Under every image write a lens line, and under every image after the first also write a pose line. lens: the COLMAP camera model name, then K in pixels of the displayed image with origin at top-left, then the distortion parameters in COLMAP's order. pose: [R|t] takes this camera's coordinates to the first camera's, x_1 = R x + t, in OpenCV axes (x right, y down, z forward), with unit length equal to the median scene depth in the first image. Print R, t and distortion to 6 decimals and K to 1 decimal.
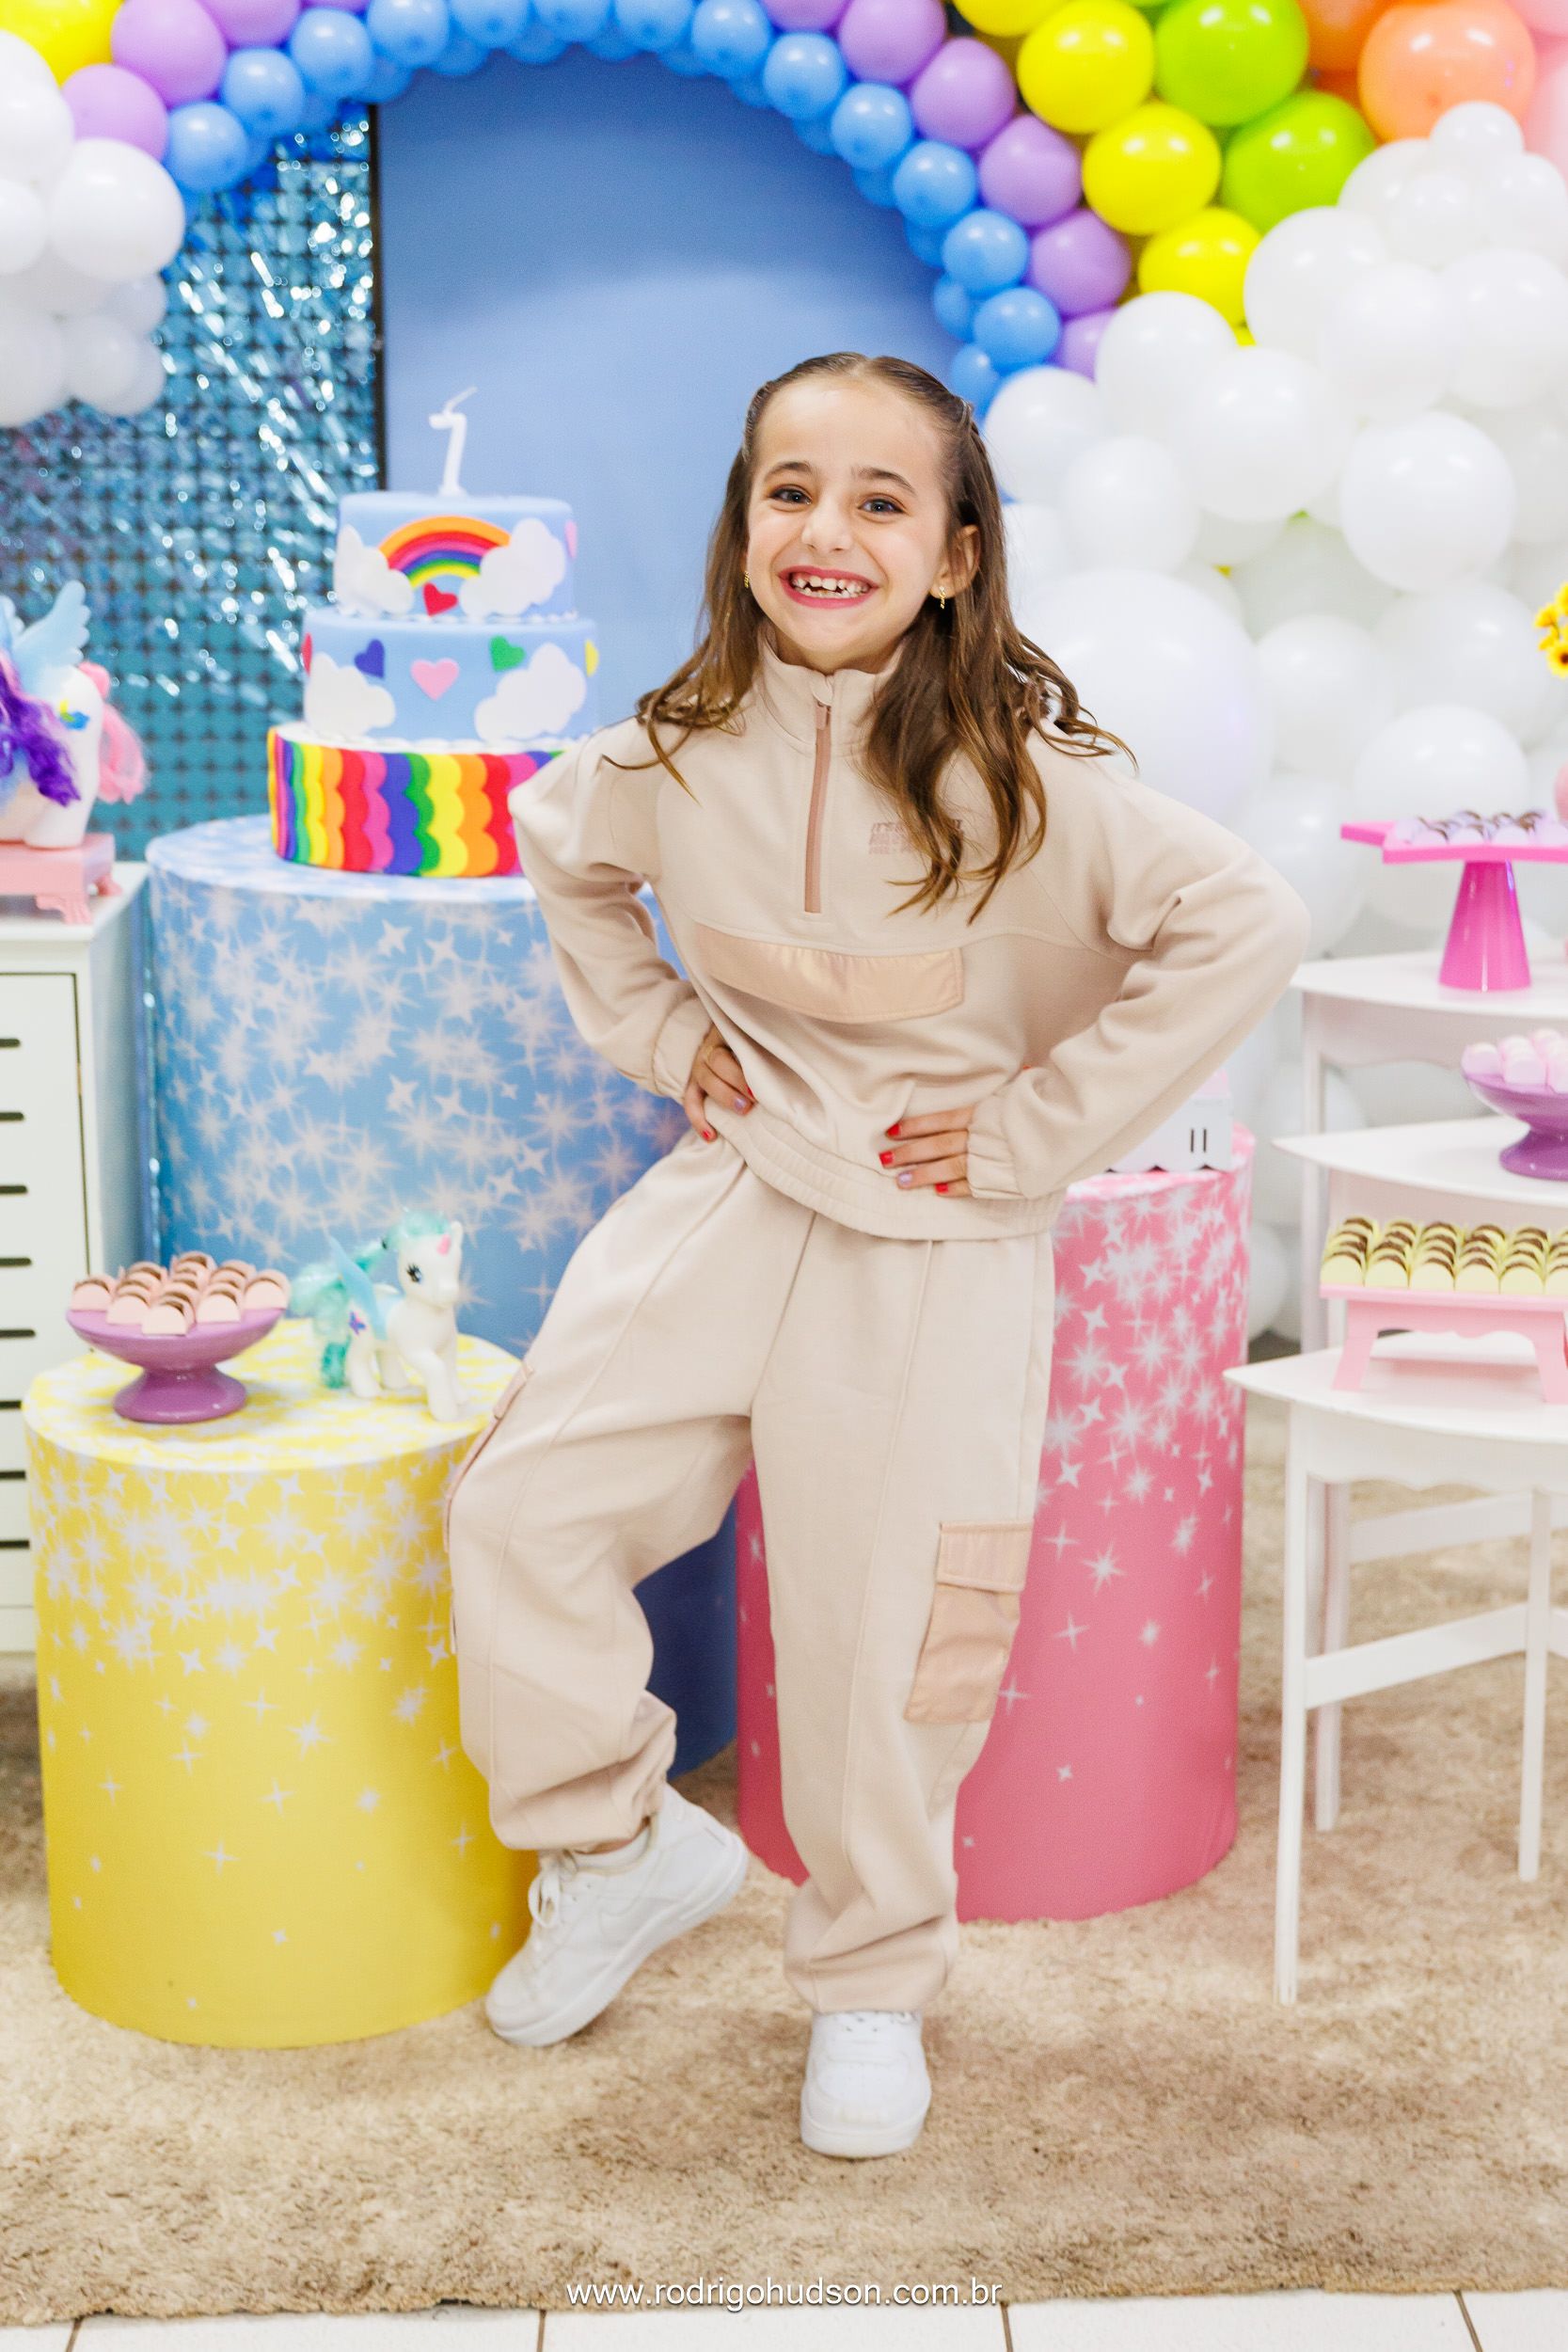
lens RADIAL K [[3340.8, 0, 797.7], [0, 3340.8, 1178.3], [0, 0, 1]] dist [-0.036107, 0.000000]
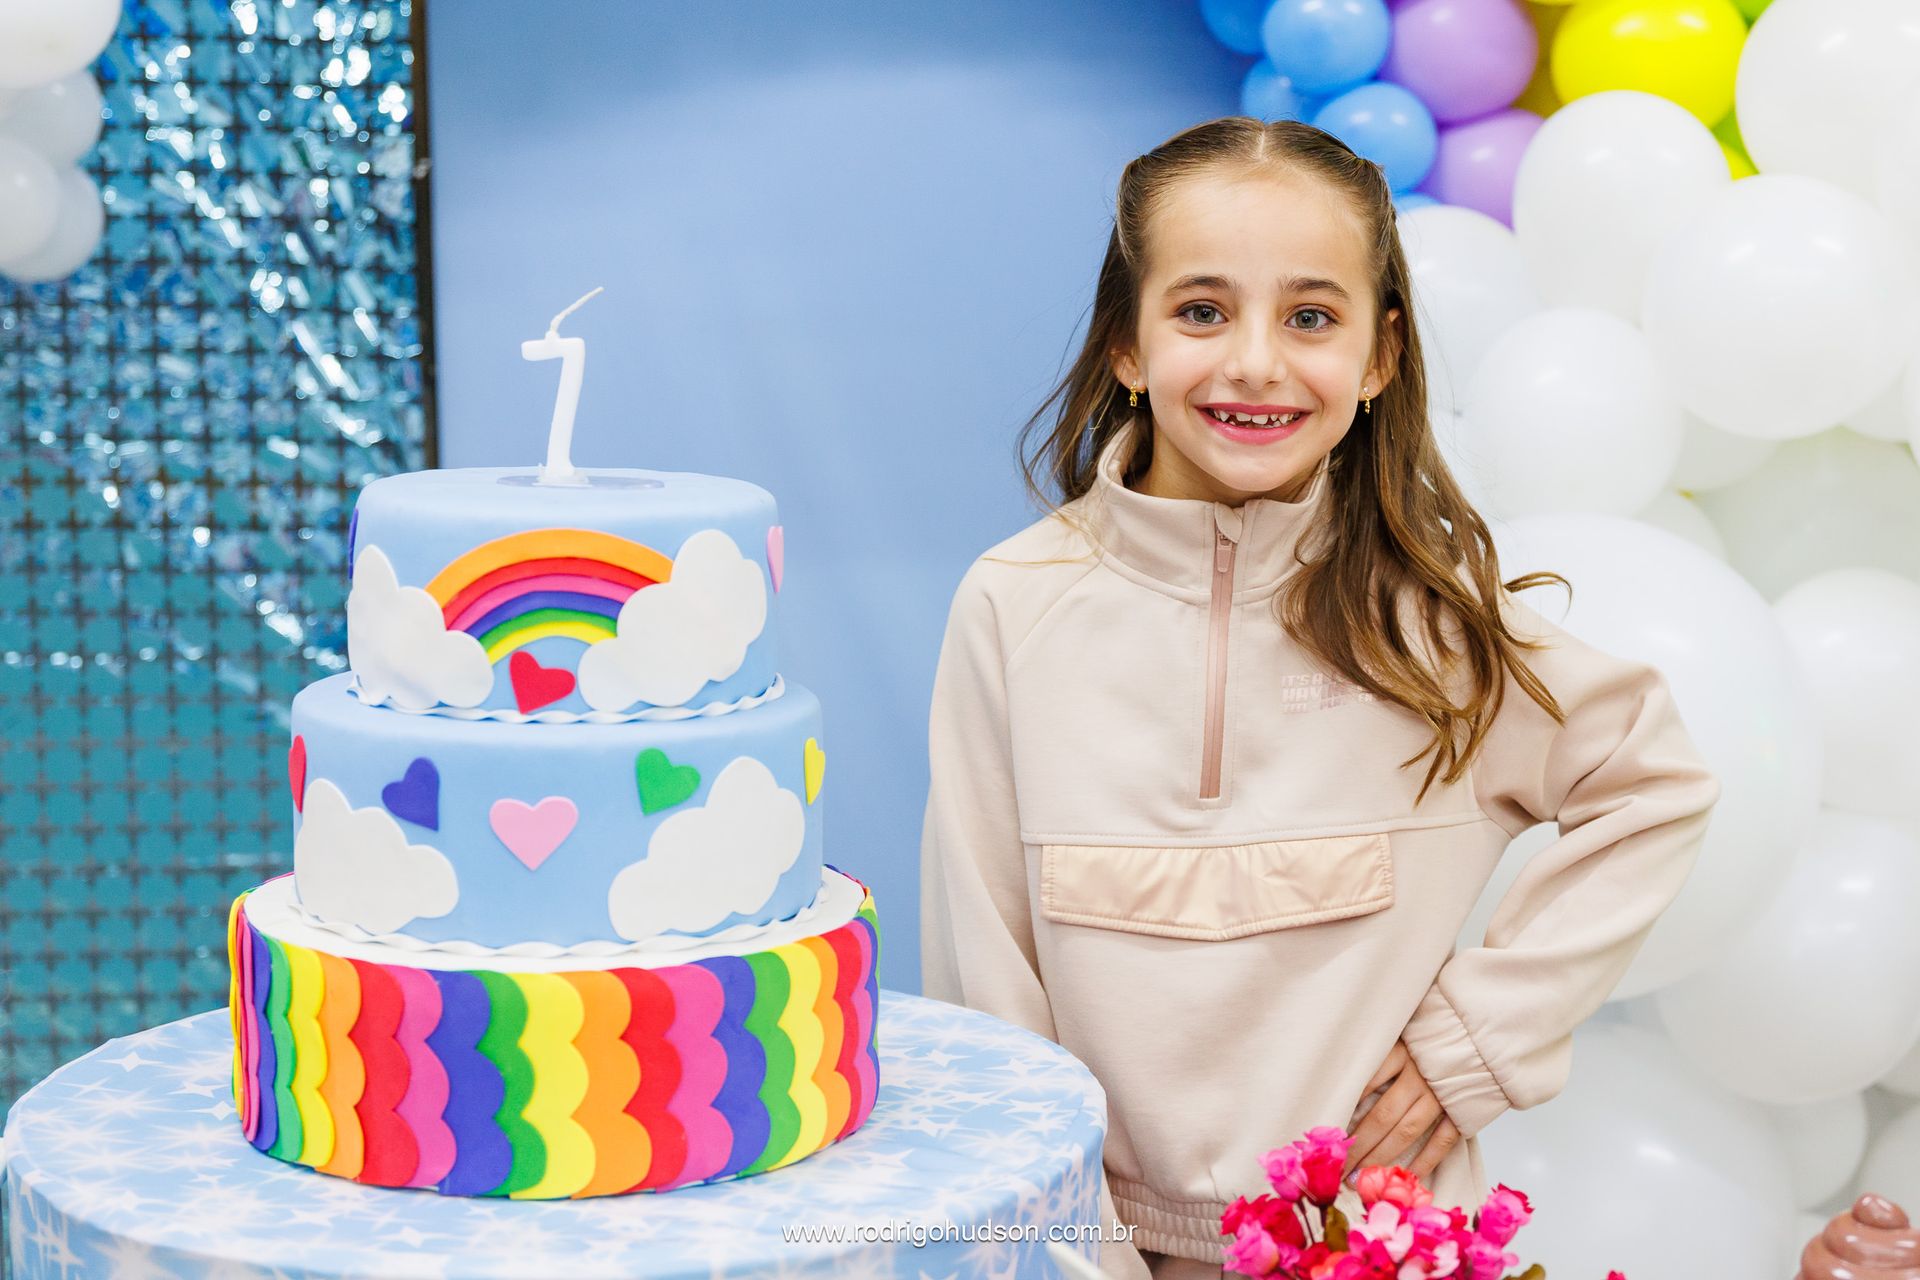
lens RADIAL K [[3250.2, 0, 871.8], [0, 3250.2, 635.0], [0, 0, 1]] dist [-0.045438, 0.000000]
pose [[0.999838, -0.010077, 0.014933, -0.060802], [0.011281, 0.996495, -0.082894, -0.134841], [-0.014045, 0.083049, 0.996446, 0.468786]]
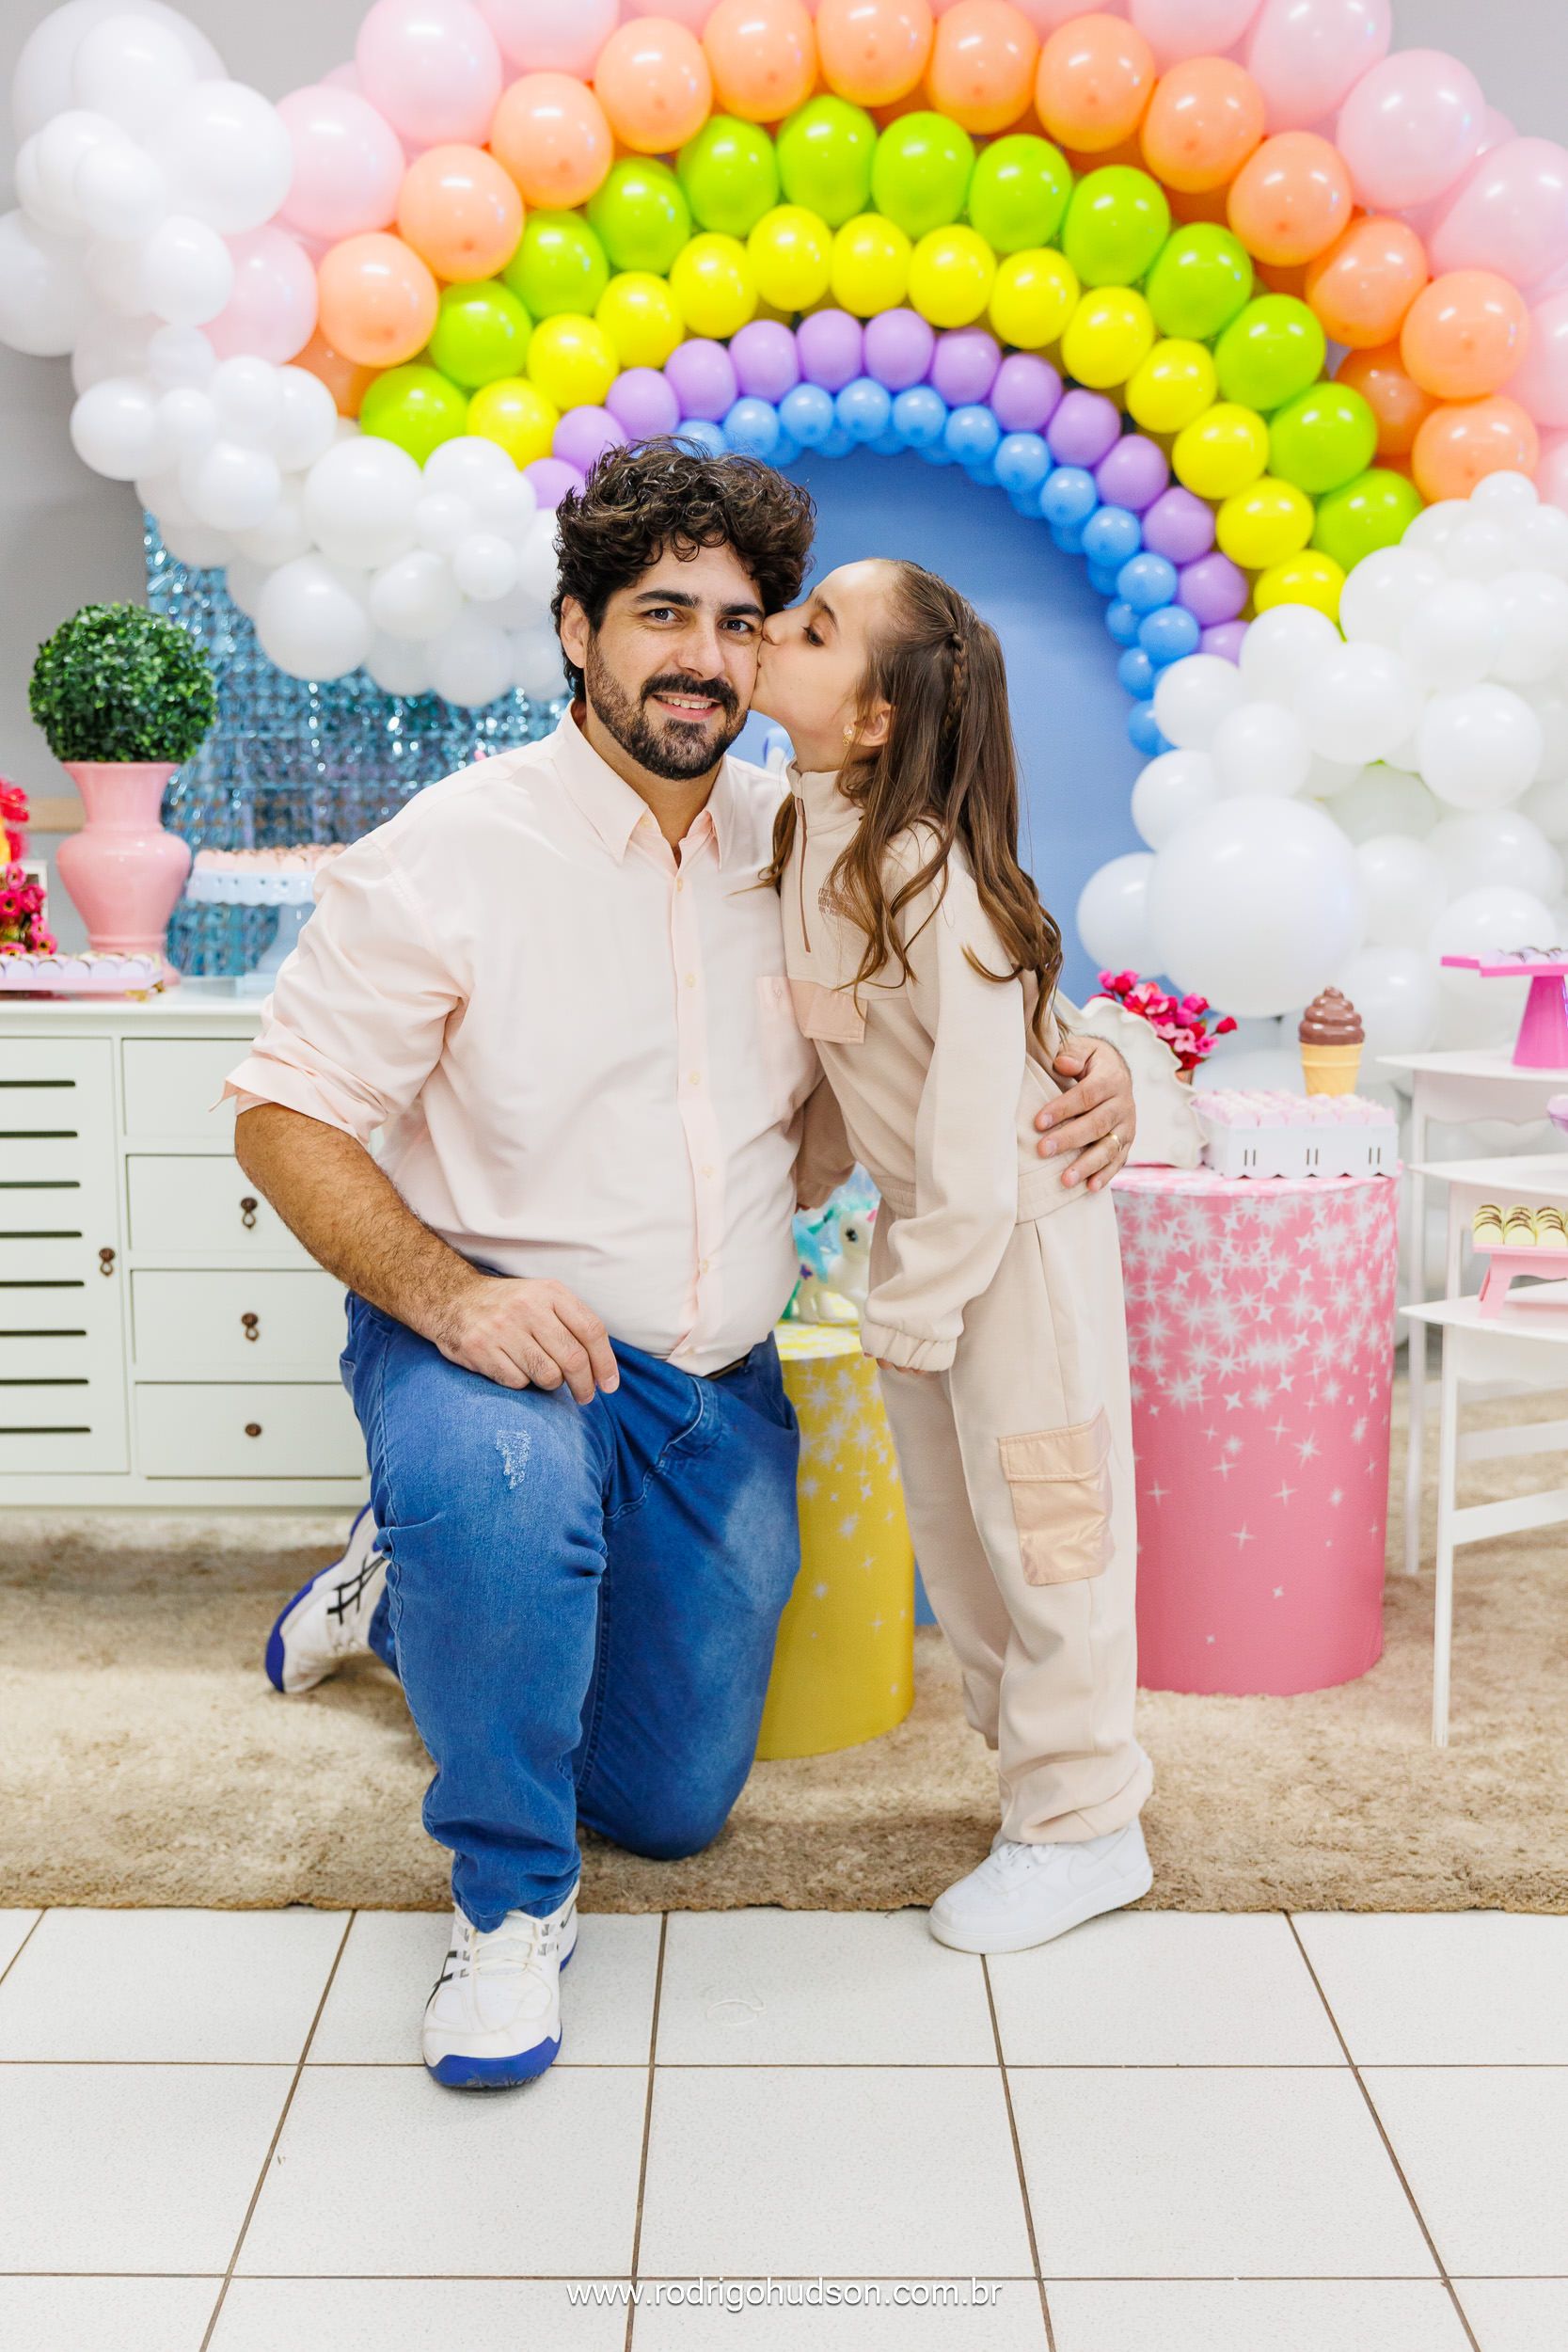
lens RADIAL K [[2419.4, 0, 760.2], [0, 2419.4, 1174.9], [0, 0, 1]] dist [-0.039269, 0.000000]
pose [[0.997827, 0.005073, -0.065693, -0.053244], [-0.007891, 0.999057, -0.042699, 0.030161], [0.065414, 0.043124, 0.996926, -0.048081]]
